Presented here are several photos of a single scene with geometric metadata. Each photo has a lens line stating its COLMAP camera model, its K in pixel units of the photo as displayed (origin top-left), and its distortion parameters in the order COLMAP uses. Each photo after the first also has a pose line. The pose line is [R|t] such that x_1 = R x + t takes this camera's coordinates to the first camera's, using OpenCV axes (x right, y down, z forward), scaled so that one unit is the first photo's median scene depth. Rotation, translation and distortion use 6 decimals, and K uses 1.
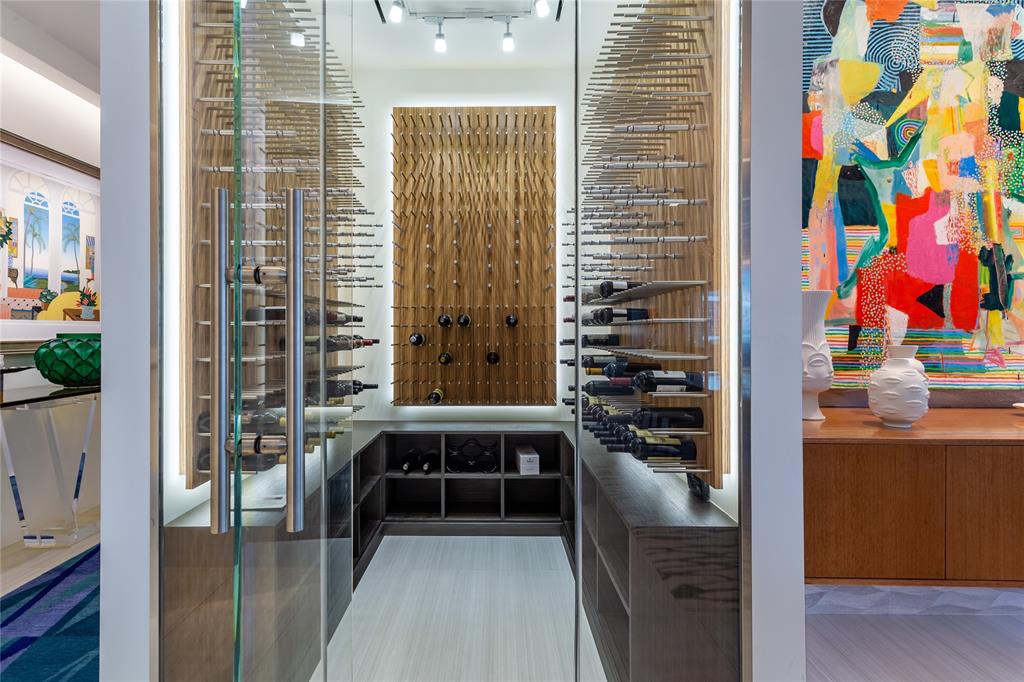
lens RADIAL K [[499.4, 0, 496.9], [0, 499.4, 332.6], [0, 0, 1]] dist [0.009655, 0.000783]
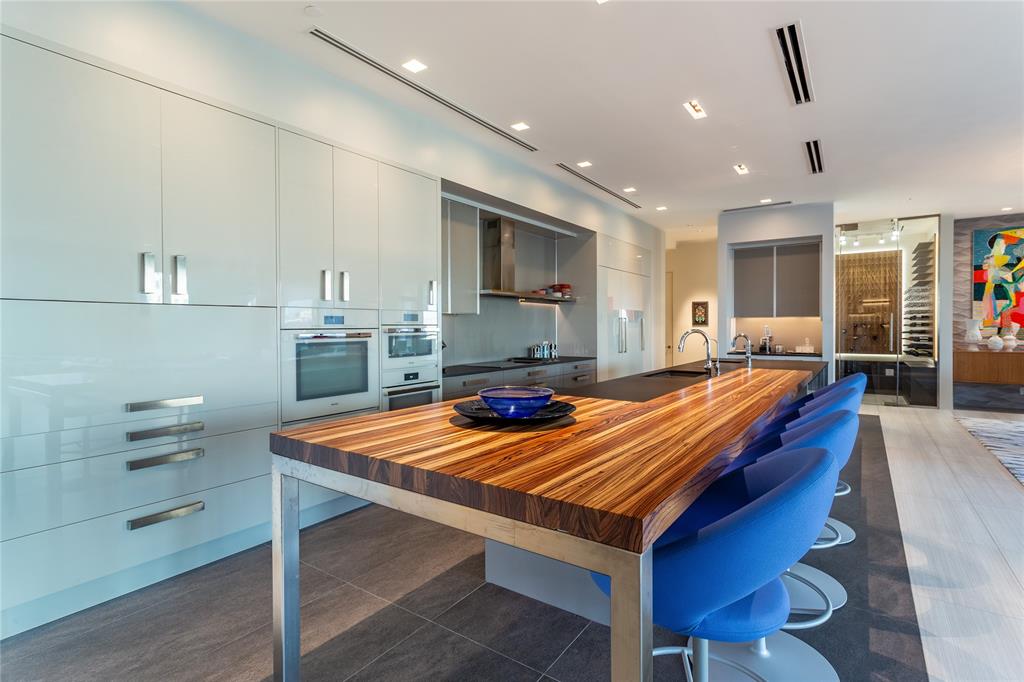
lens RADIAL K [[499.4, 0, 518.2], [0, 499.4, 331.9], [0, 0, 1]] dist [0.009655, 0.000783]
pose [[0.827942, 0.001372, -0.560812, -0.135855], [0.005481, 0.999929, 0.010538, -0.038695], [0.560786, -0.011799, 0.827876, -4.032701]]
